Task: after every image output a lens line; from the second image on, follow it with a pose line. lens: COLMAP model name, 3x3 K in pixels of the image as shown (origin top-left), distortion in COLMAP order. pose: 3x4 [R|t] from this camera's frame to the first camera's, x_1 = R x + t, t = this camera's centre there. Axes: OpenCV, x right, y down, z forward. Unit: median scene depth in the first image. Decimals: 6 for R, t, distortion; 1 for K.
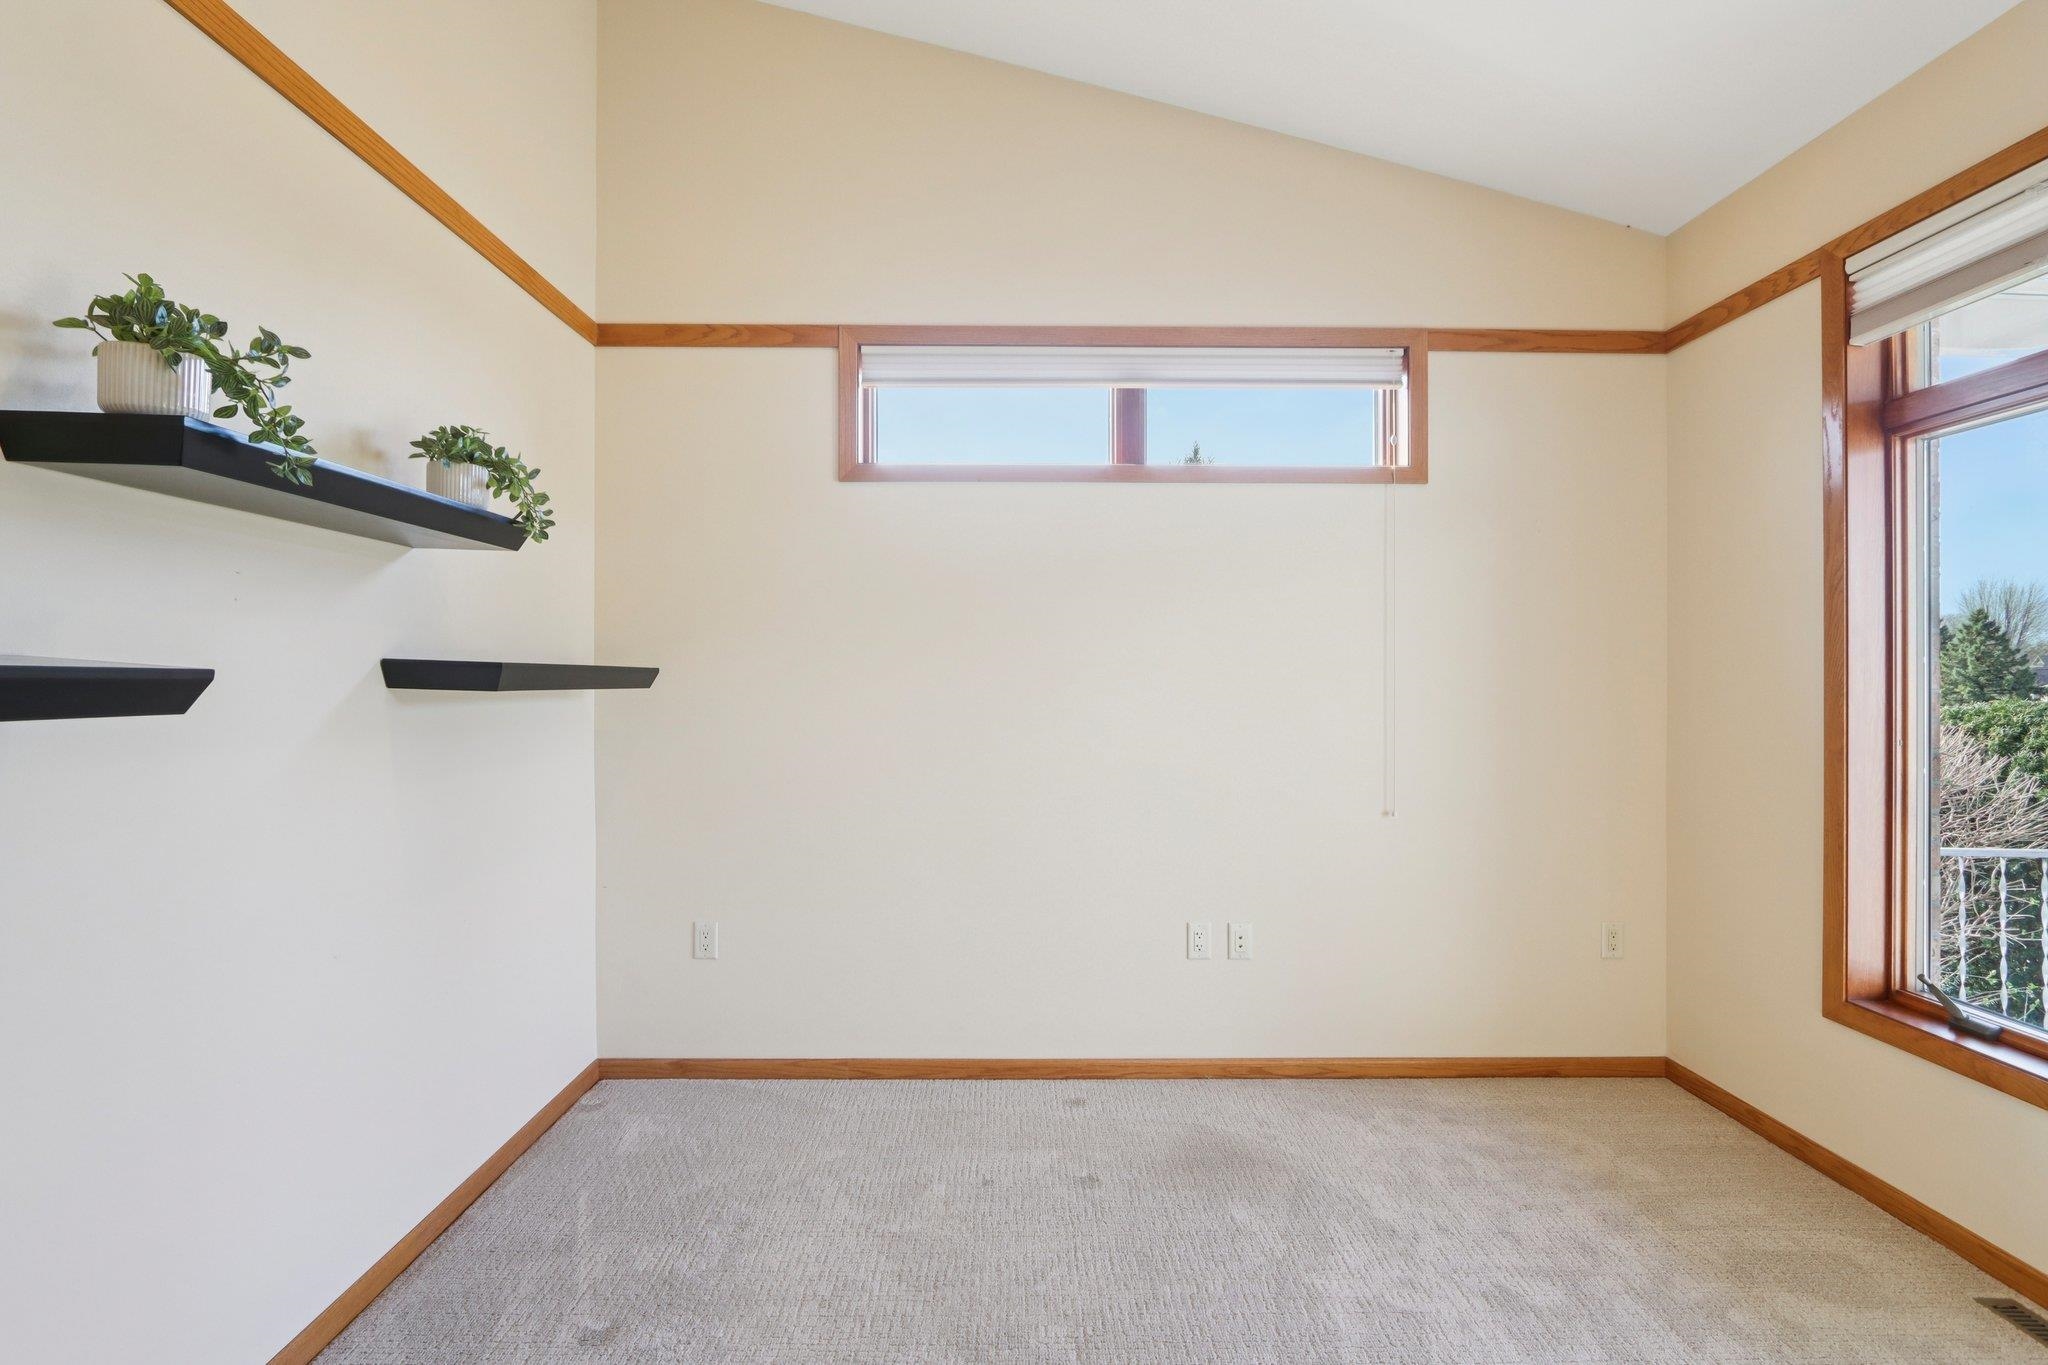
lens RADIAL K [[946.9, 0, 1023.4], [0, 946.9, 673.6], [0, 0, 1]] dist [-0.011931, 0.000176]
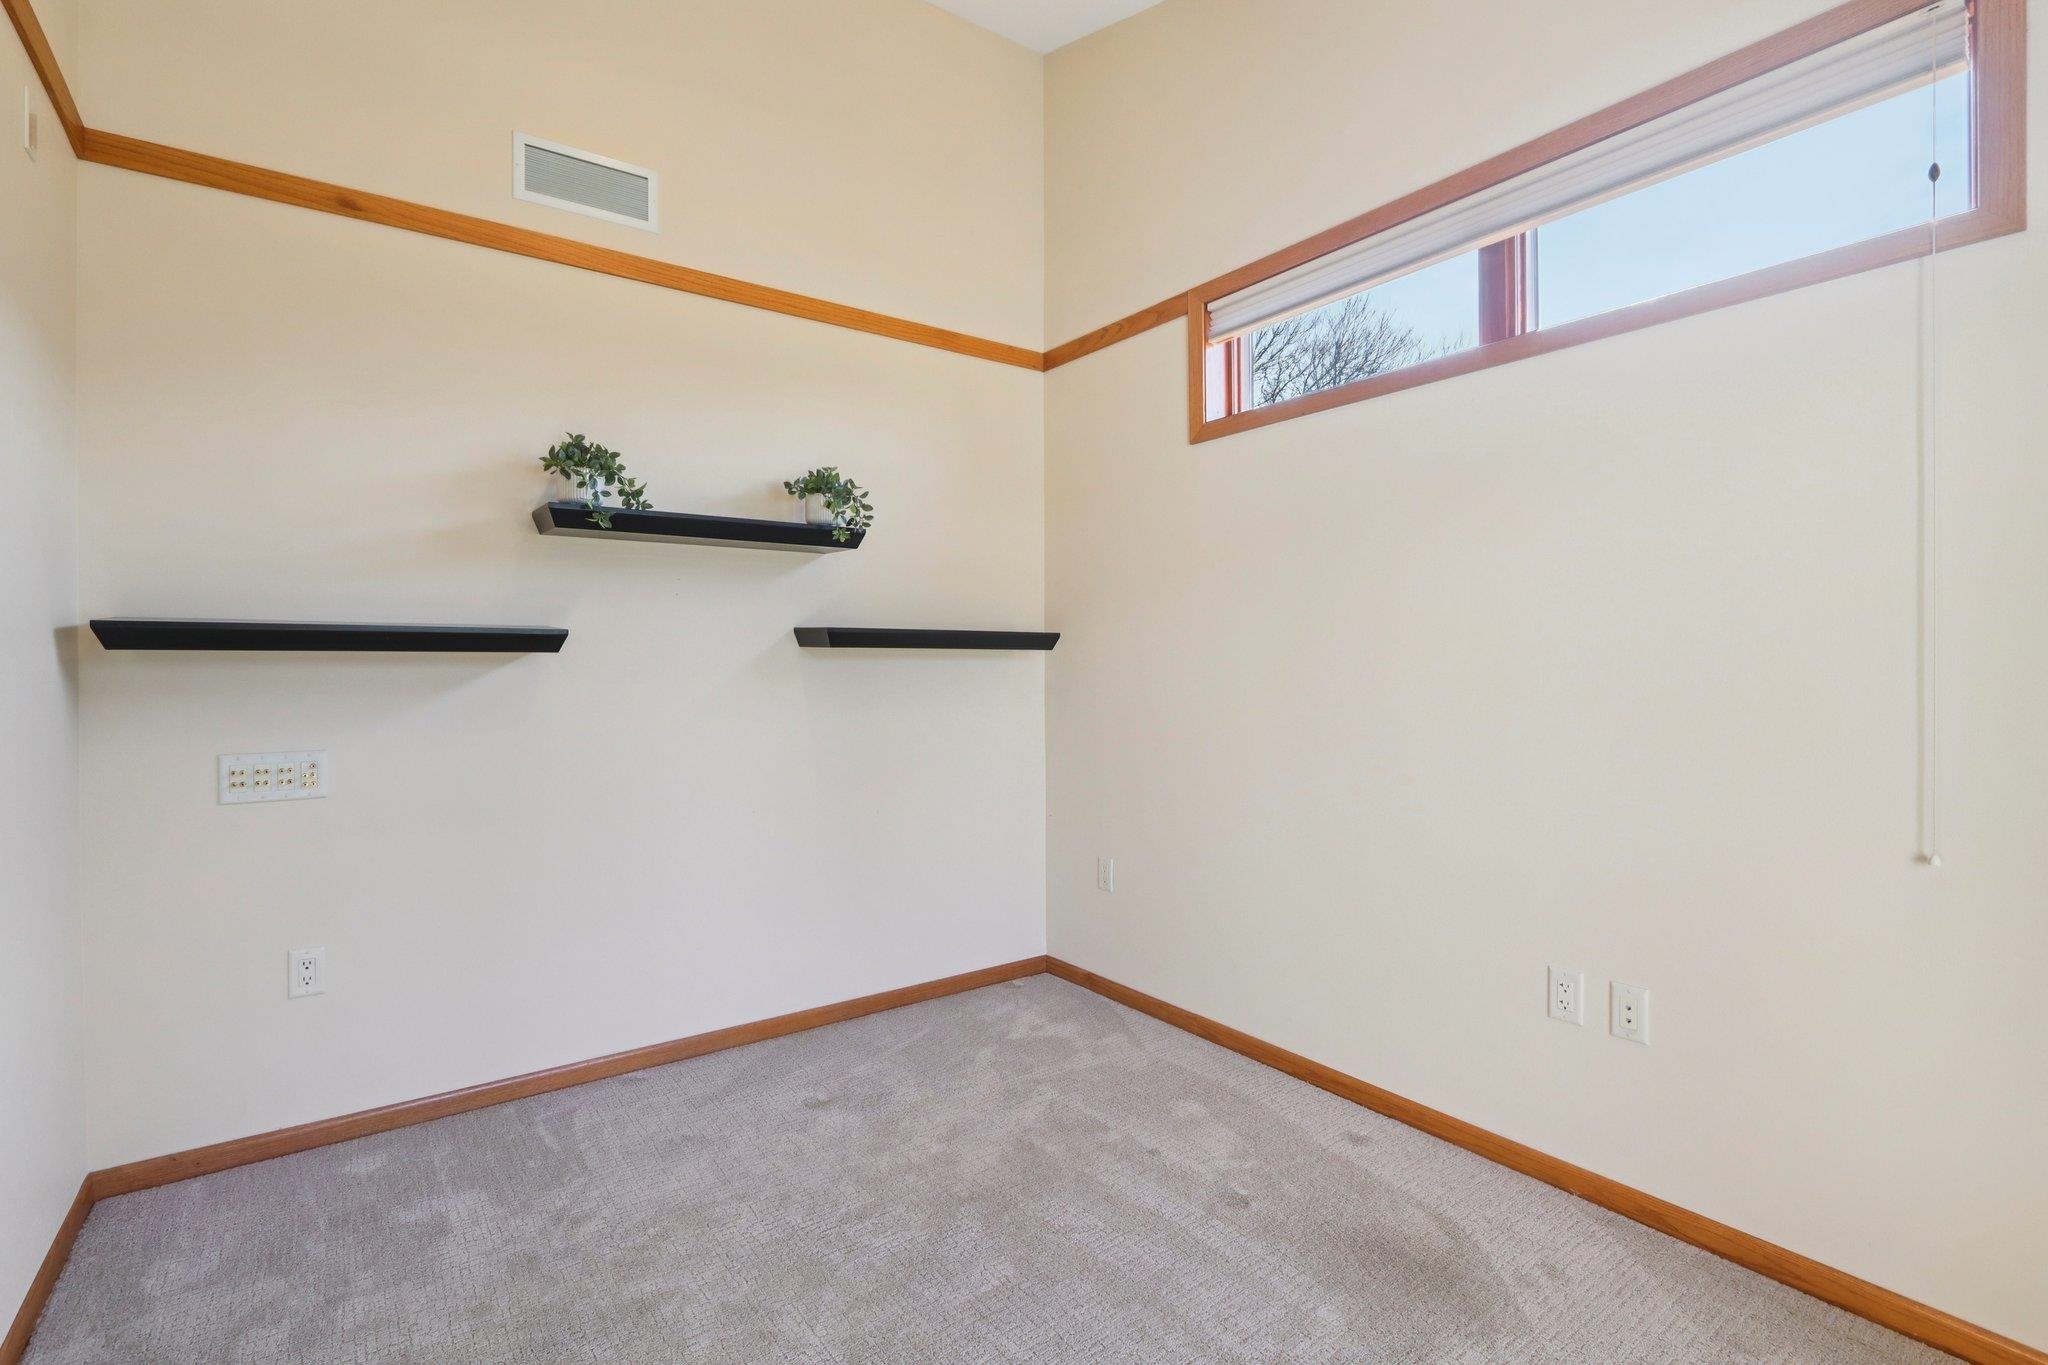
lens RADIAL K [[946.9, 0, 1023.4], [0, 946.9, 673.6], [0, 0, 1]] dist [-0.011931, 0.000176]
pose [[0.578043, 0.001102, -0.816006, 0.550821], [0.008282, 0.999940, 0.007217, 0.034643], [0.815964, -0.010930, 0.577999, 0.277096]]
